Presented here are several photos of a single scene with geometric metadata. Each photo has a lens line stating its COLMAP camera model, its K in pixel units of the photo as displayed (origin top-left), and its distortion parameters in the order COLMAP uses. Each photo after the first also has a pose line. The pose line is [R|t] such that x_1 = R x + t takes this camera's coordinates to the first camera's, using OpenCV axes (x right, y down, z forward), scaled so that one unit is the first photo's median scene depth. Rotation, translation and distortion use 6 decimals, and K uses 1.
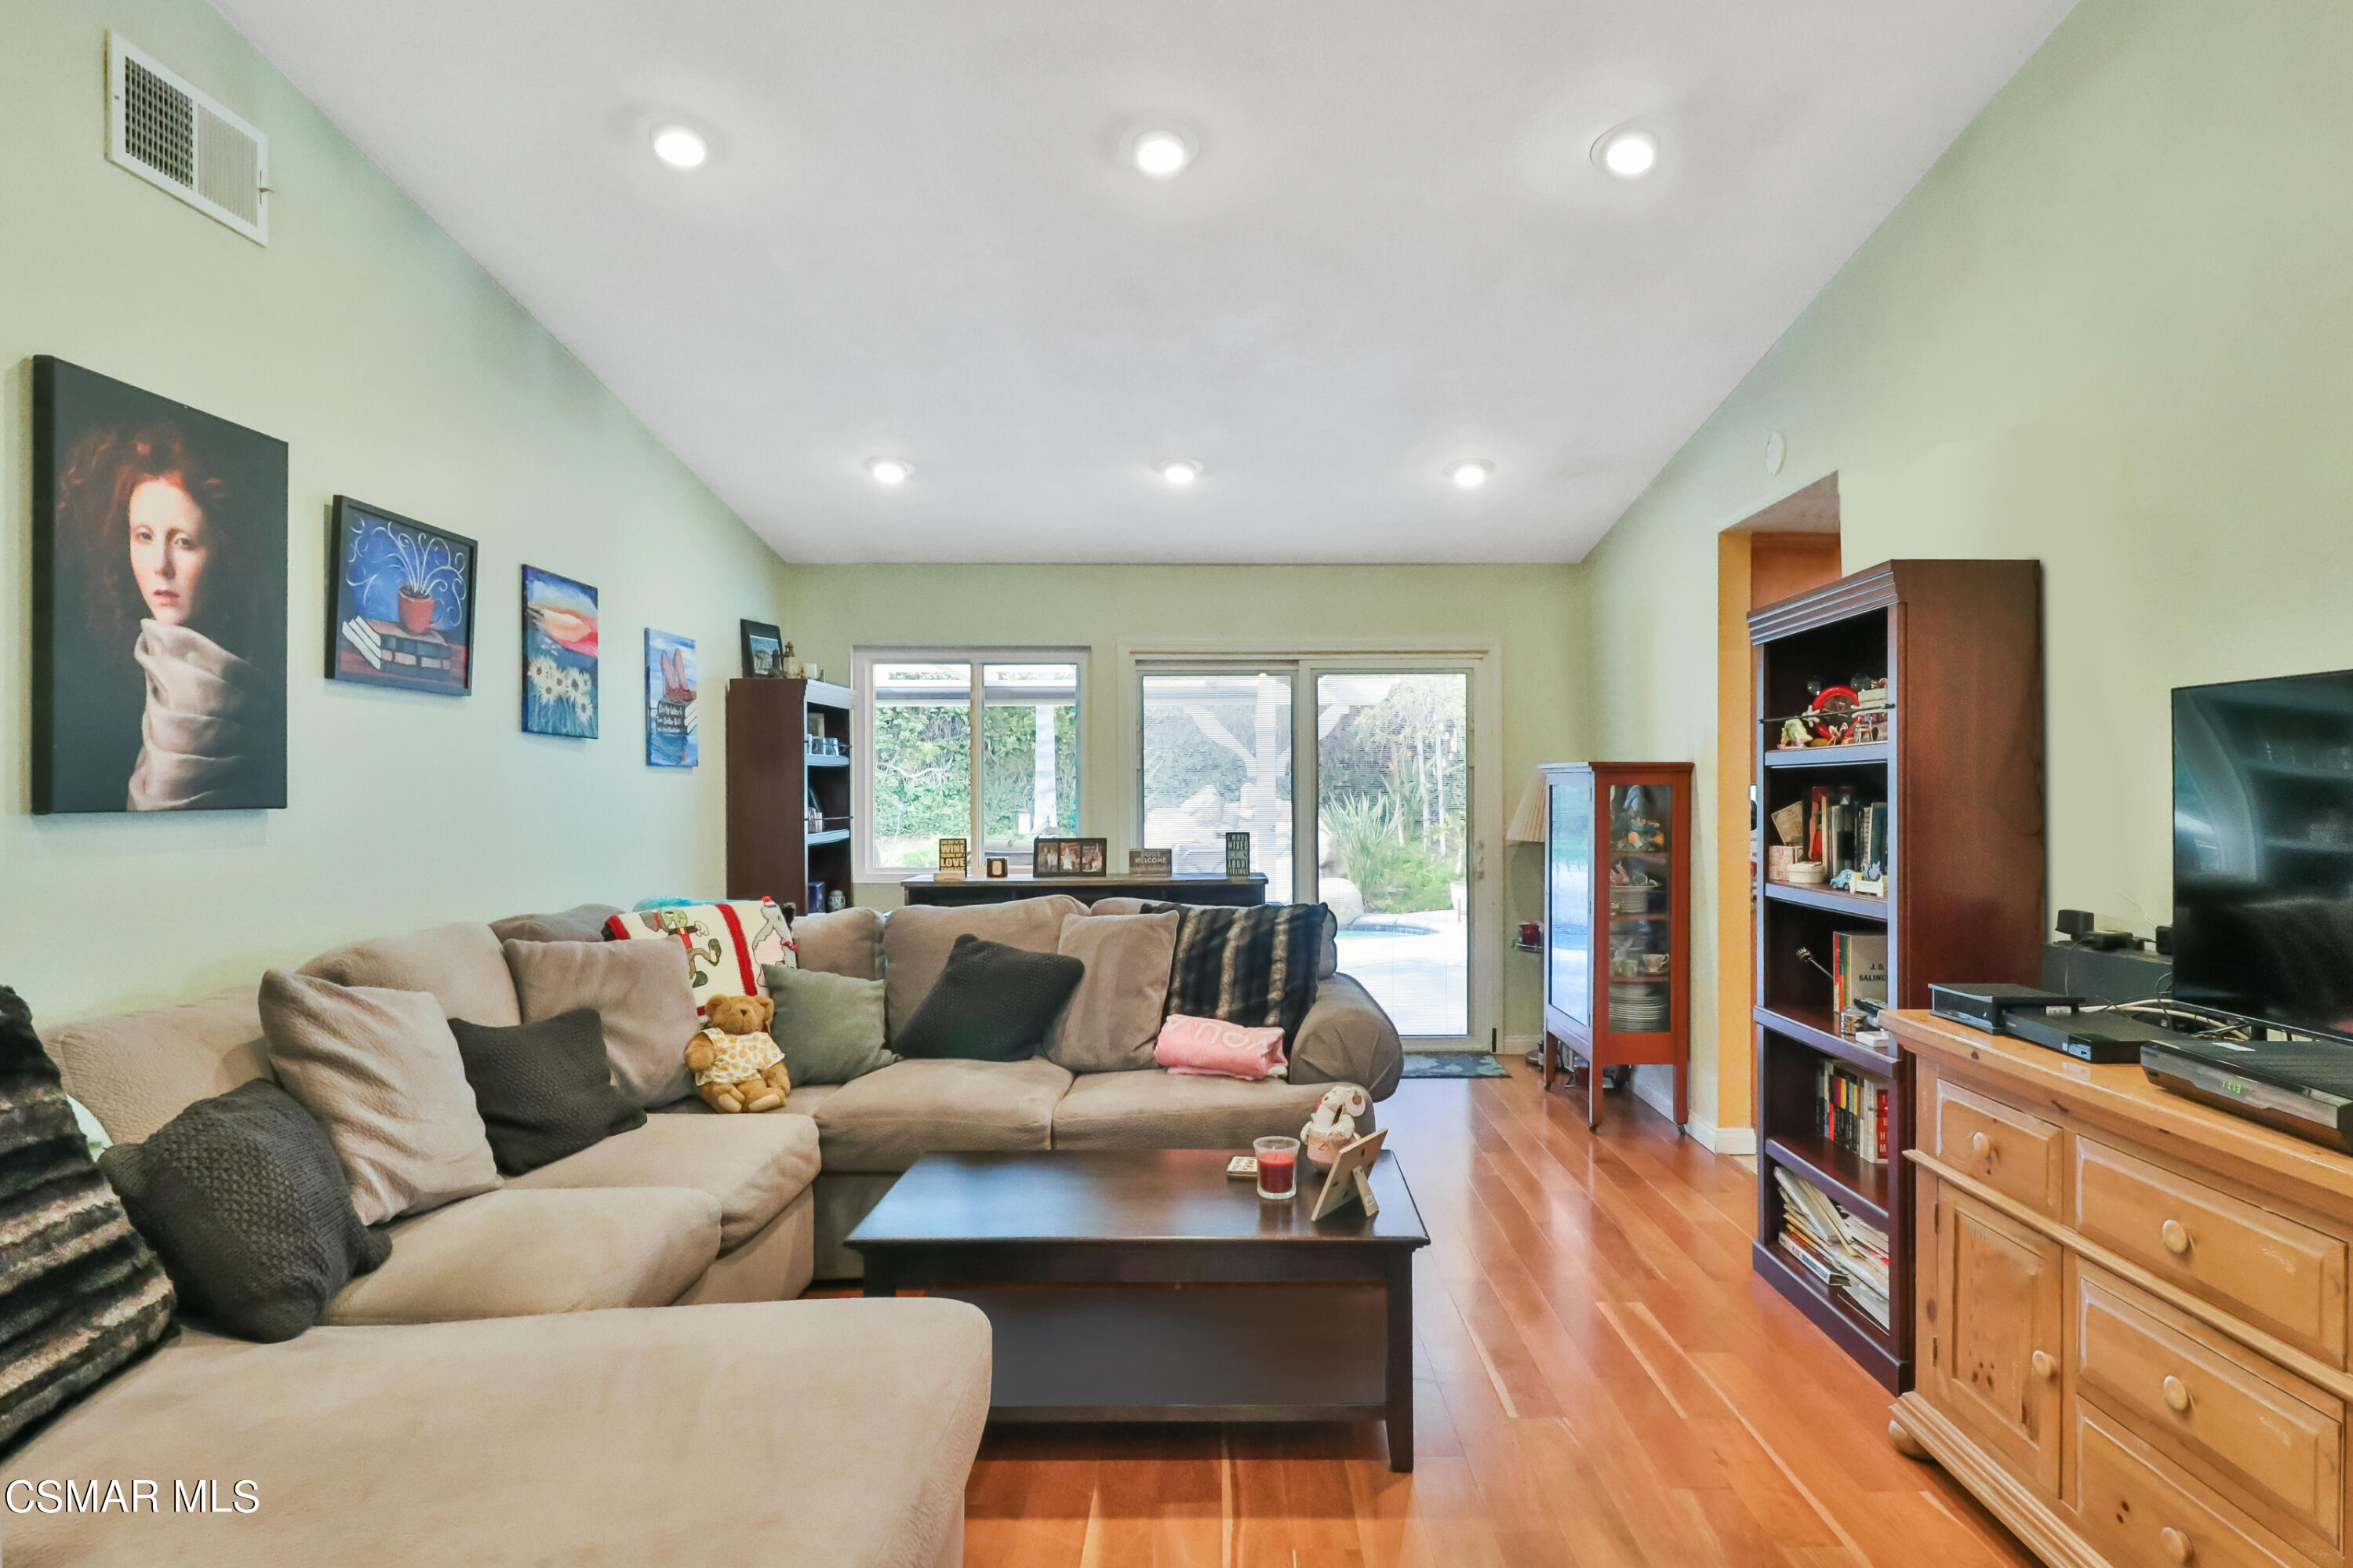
lens RADIAL K [[1254.9, 0, 1240.9], [0, 1254.9, 789.0], [0, 0, 1]] dist [-0.000538, -0.015737]
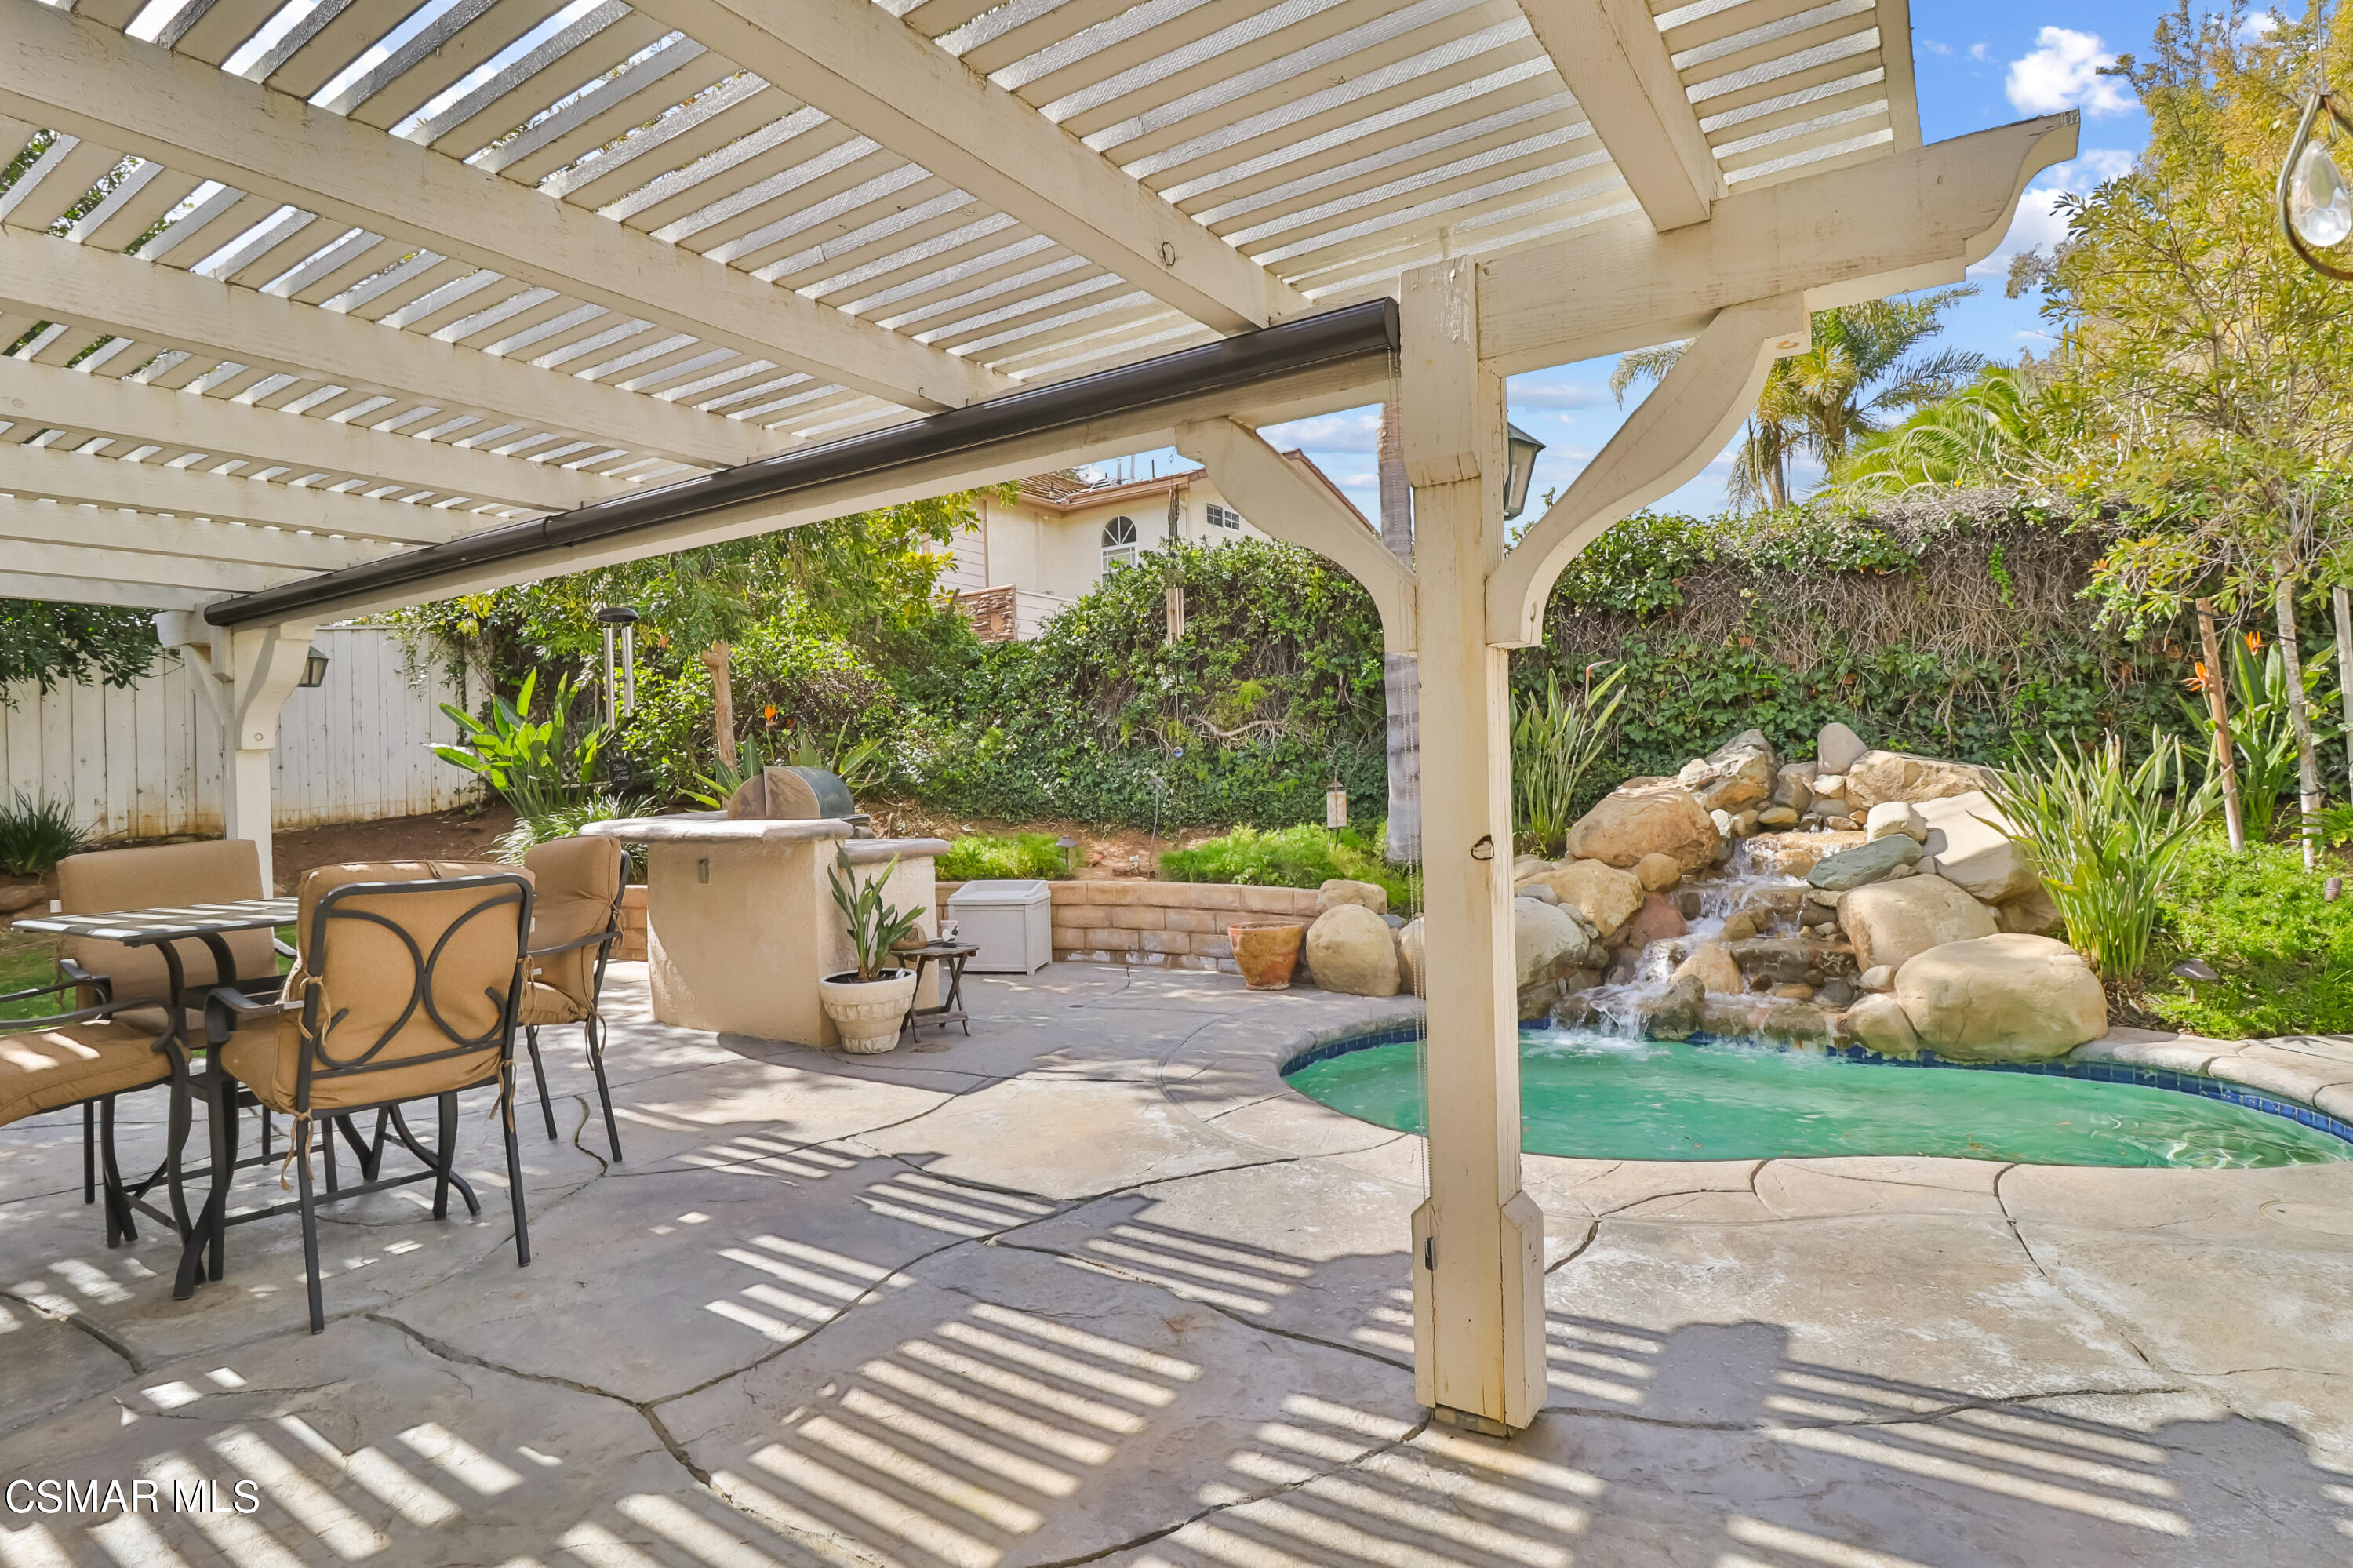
lens RADIAL K [[1199.6, 0, 1176.5], [0, 1199.6, 784.0], [0, 0, 1]] dist [0.003234, -0.013220]
pose [[0.818016, -0.012661, -0.575056, 0.260802], [0.021863, 0.999720, 0.009090, 0.035044], [0.574779, -0.020008, 0.818064, 1.774582]]
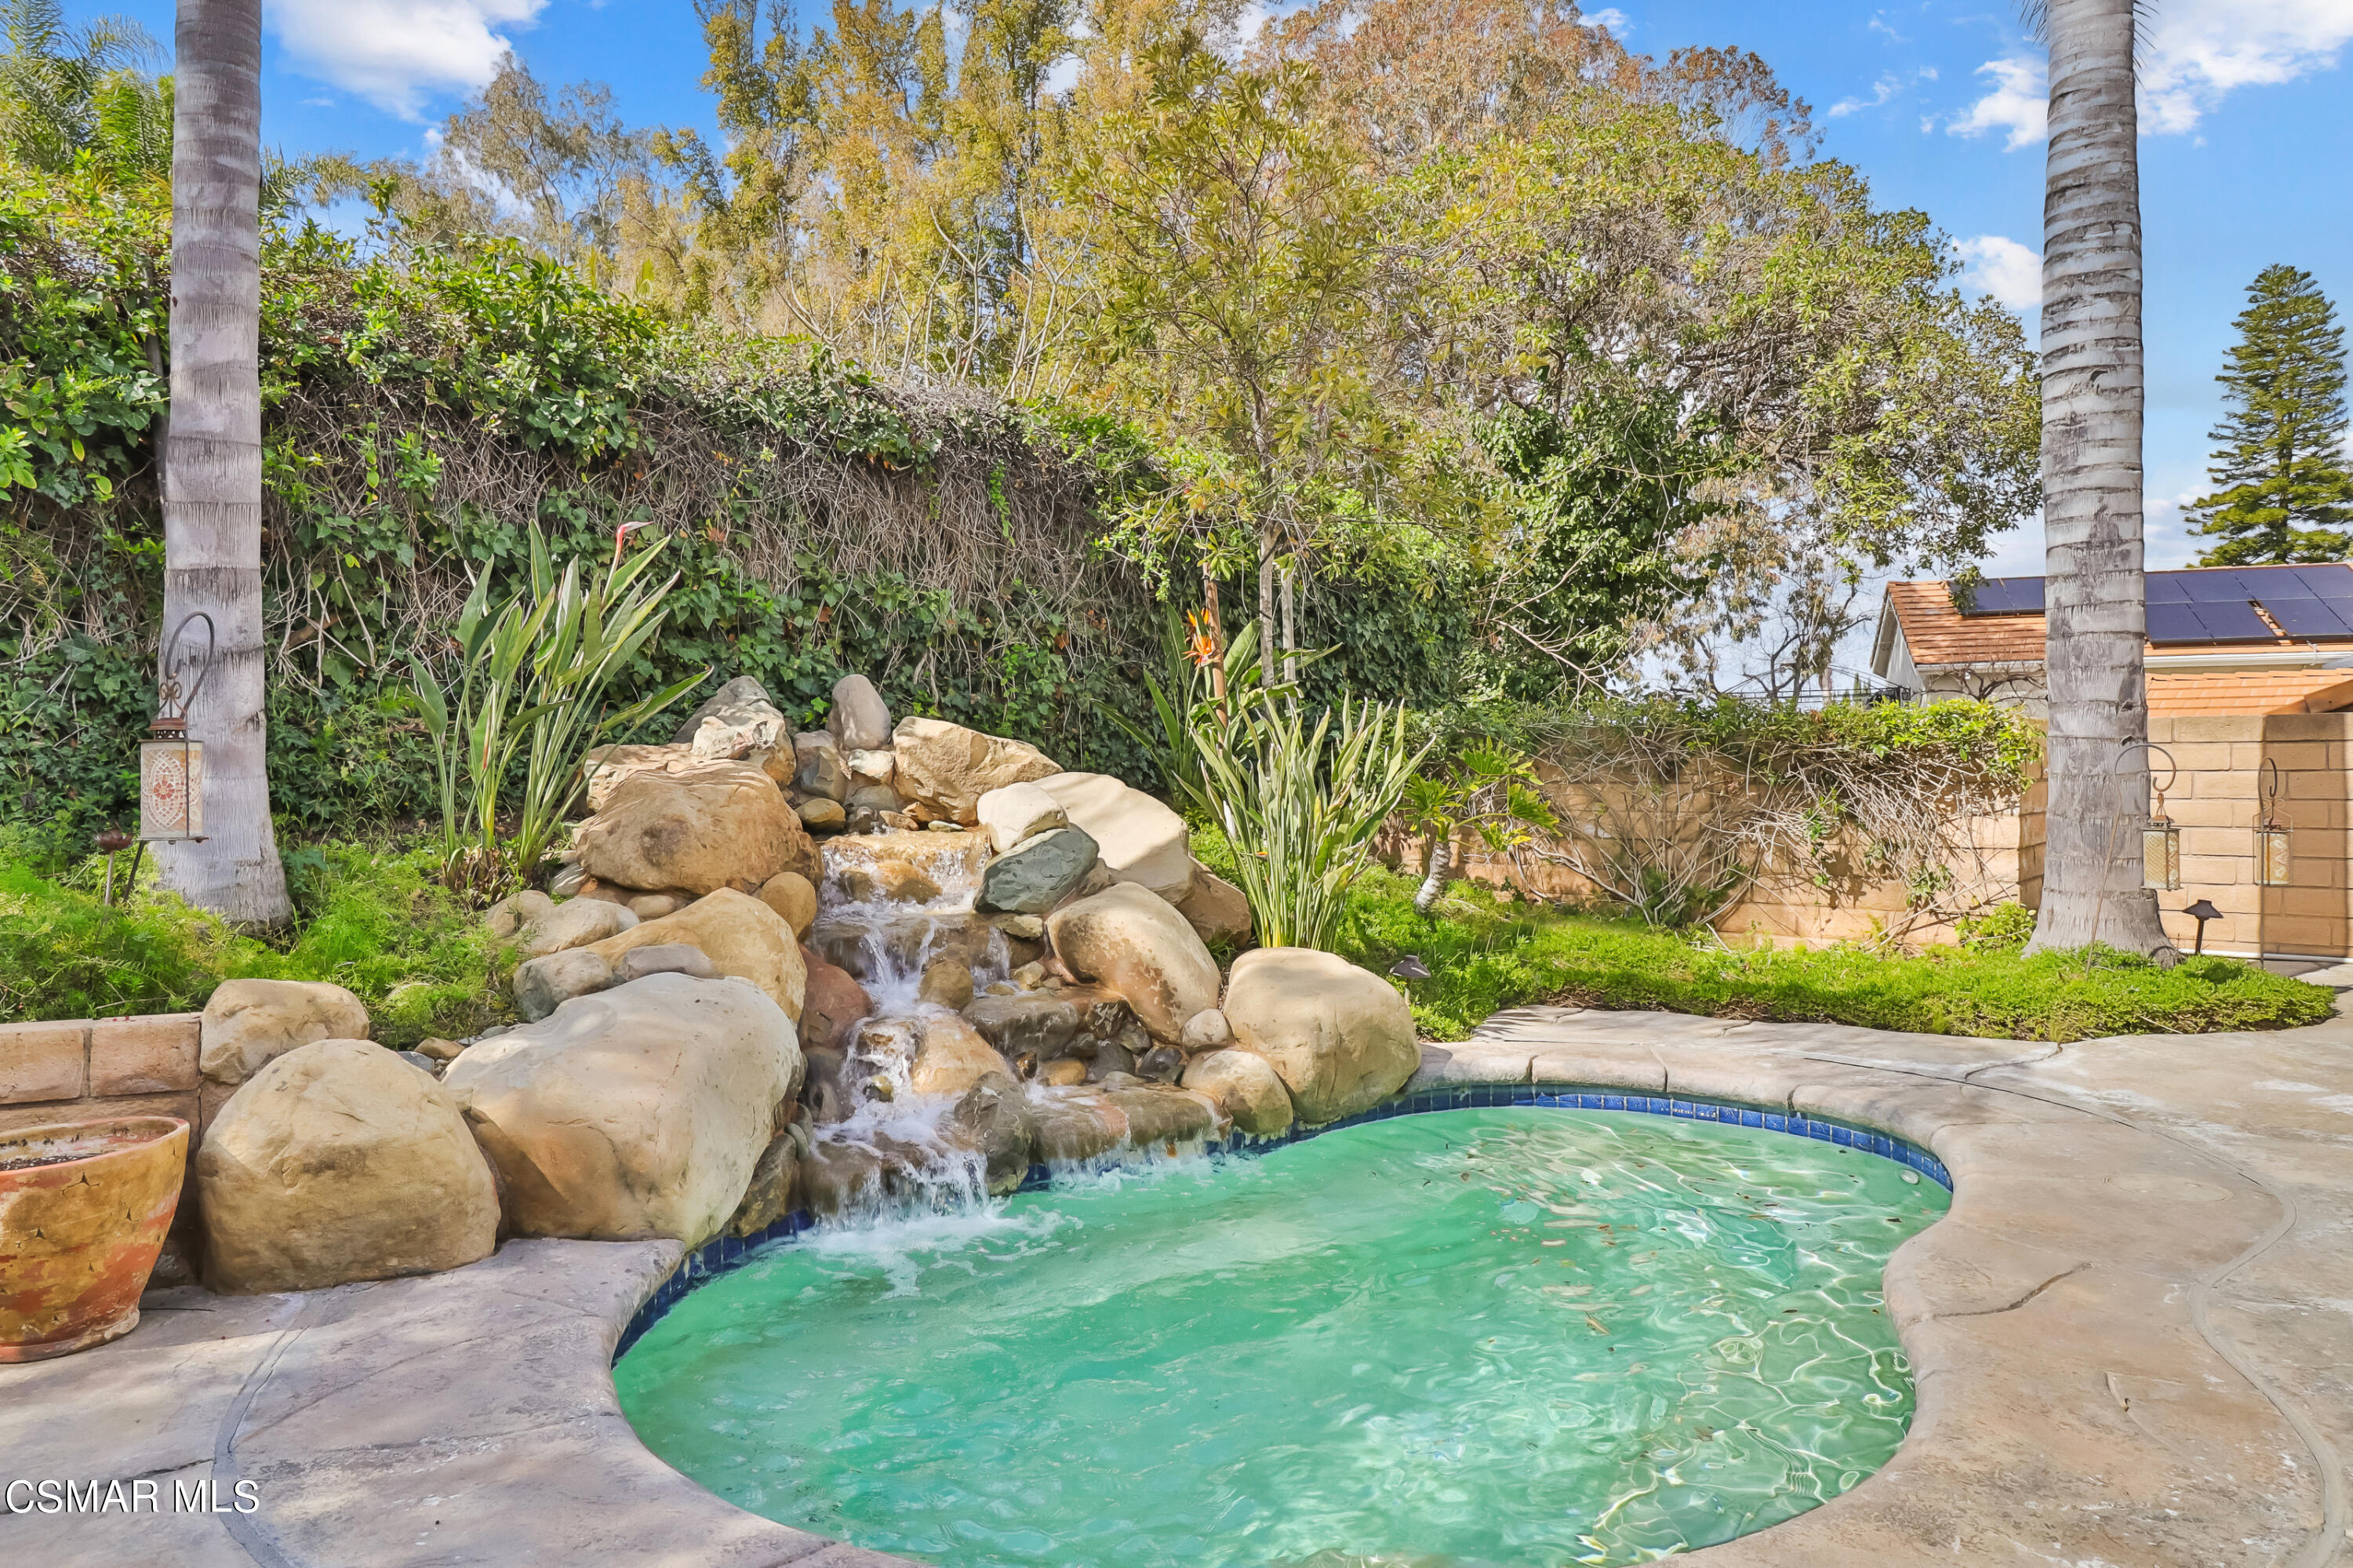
lens RADIAL K [[1497.1, 0, 1176.5], [0, 1497.1, 784.0], [0, 0, 1]] dist [-0.002044, -0.000330]
pose [[0.827416, -0.002852, 0.561583, -0.596100], [-0.001967, 0.999966, 0.007977, 0.082538], [-0.561586, -0.007705, 0.827382, 2.397992]]
